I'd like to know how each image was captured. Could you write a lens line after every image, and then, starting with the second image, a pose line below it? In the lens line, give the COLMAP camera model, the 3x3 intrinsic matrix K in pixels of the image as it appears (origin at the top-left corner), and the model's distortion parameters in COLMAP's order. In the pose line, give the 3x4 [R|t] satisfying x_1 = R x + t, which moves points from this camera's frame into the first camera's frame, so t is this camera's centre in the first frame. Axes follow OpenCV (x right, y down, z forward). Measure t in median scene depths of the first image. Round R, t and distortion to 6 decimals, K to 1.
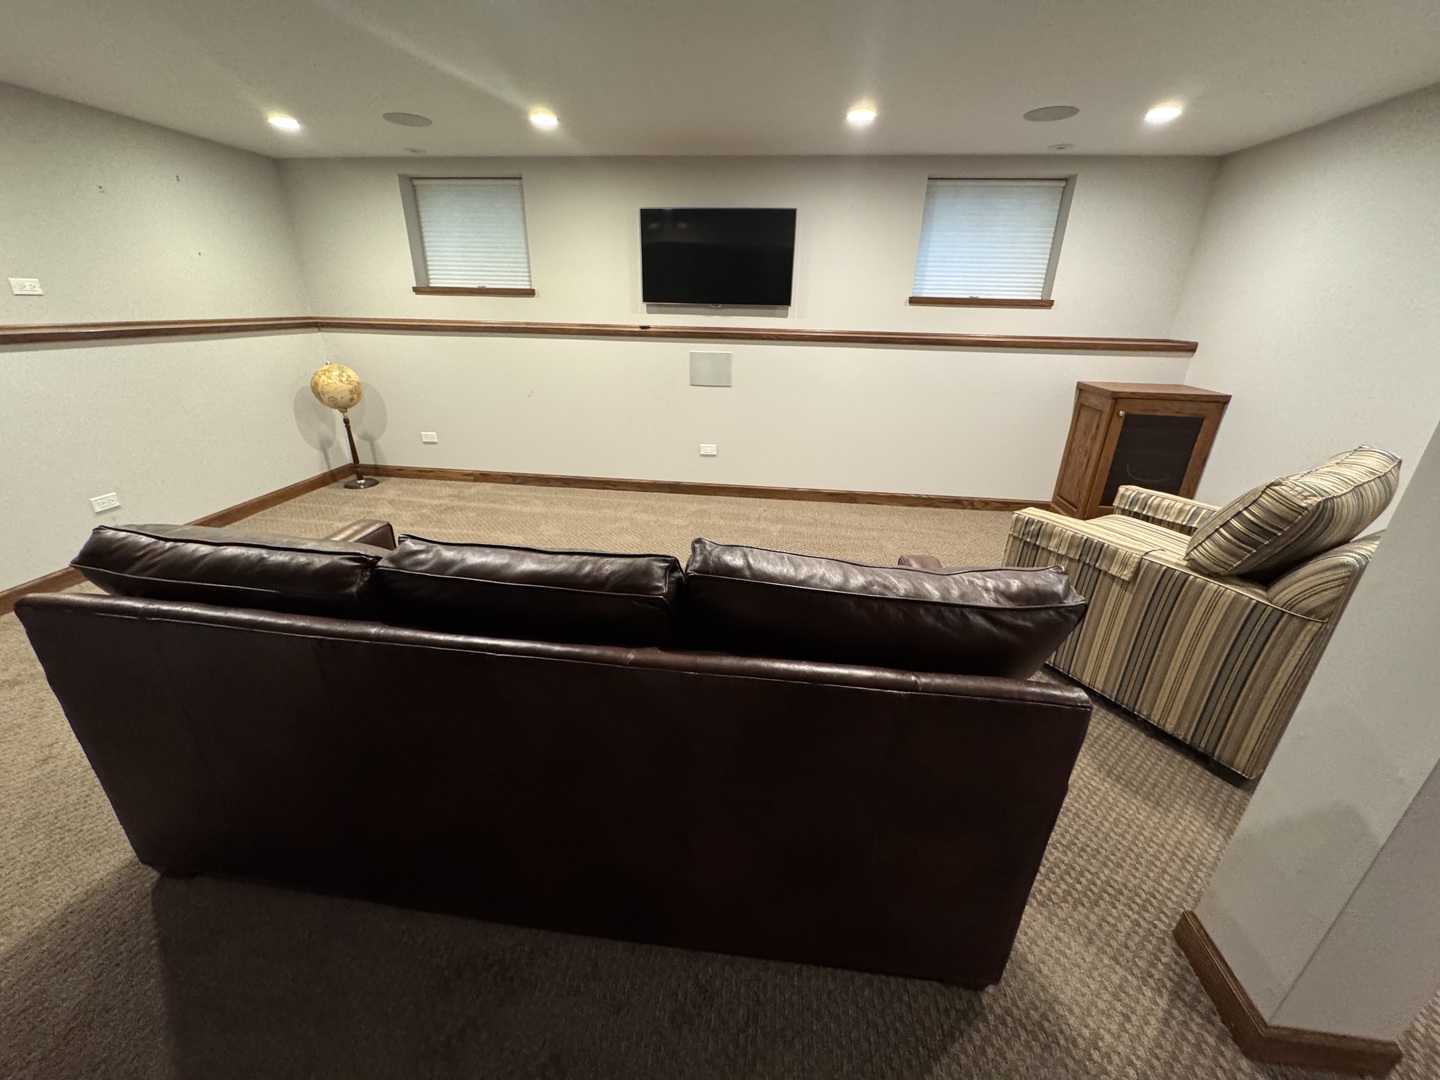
lens RADIAL K [[572.6, 0, 720.0], [0, 572.6, 540.0], [0, 0, 1]] dist [-0.000345, -0.000005]
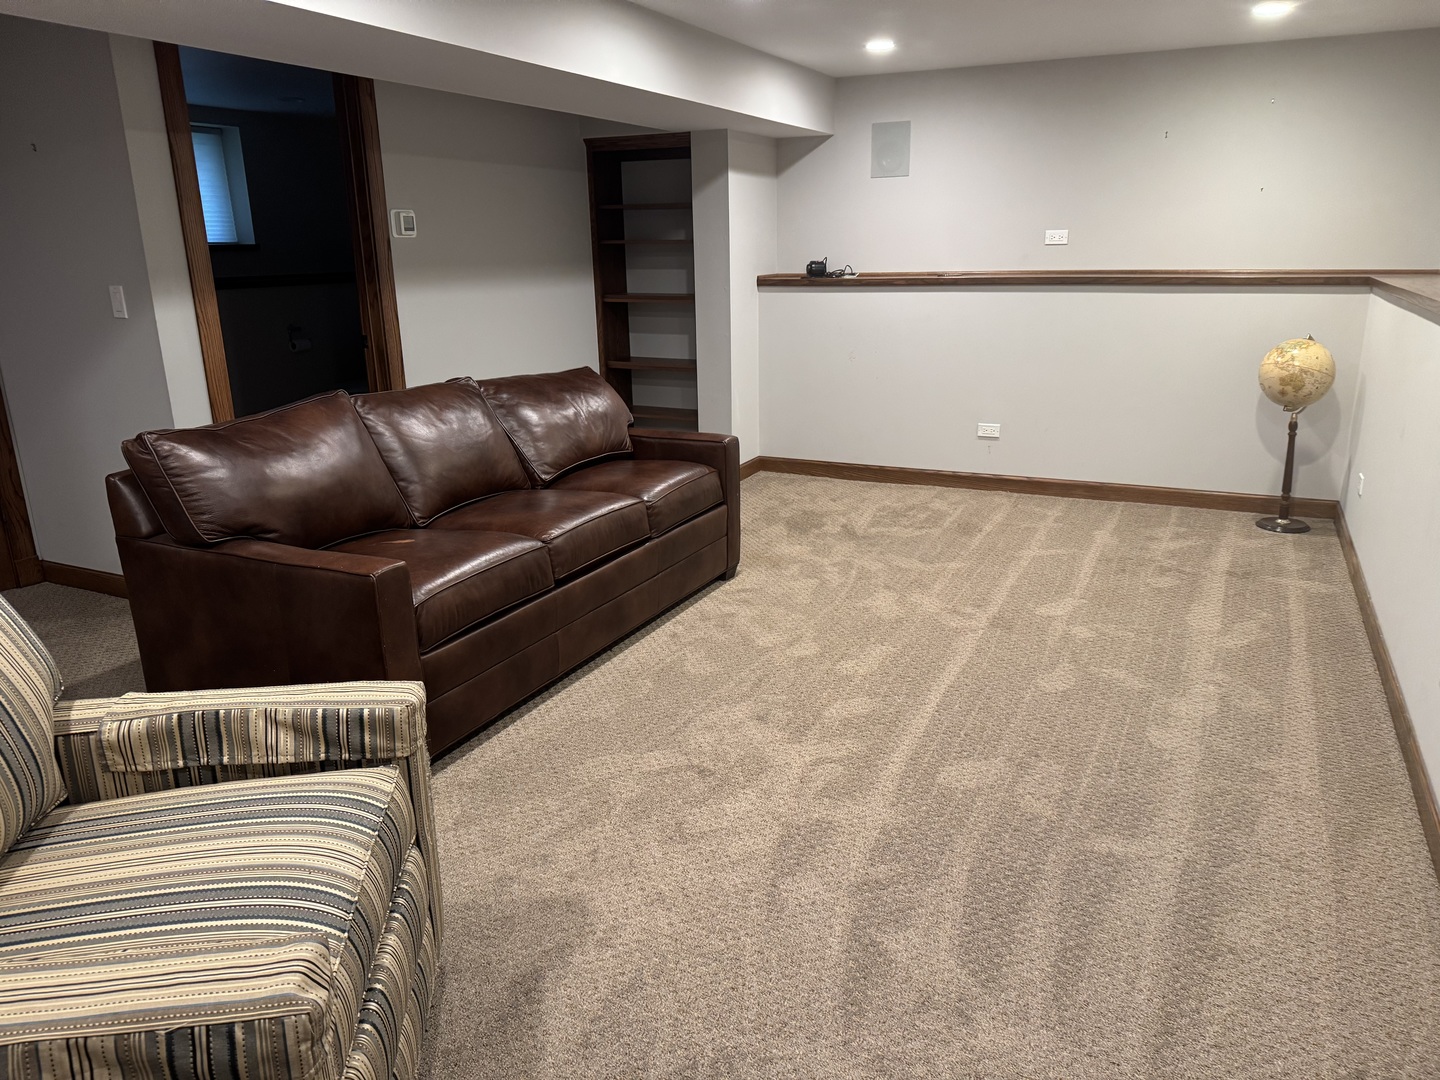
lens RADIAL K [[997.8, 0, 740.2], [0, 997.8, 547.5], [0, 0, 1]] dist [0.057321, -0.082237]
pose [[-0.313260, 0.258477, -0.913815, 0.638718], [-0.359607, 0.858306, 0.366051, -0.297509], [0.878949, 0.443284, -0.175923, 0.757921]]
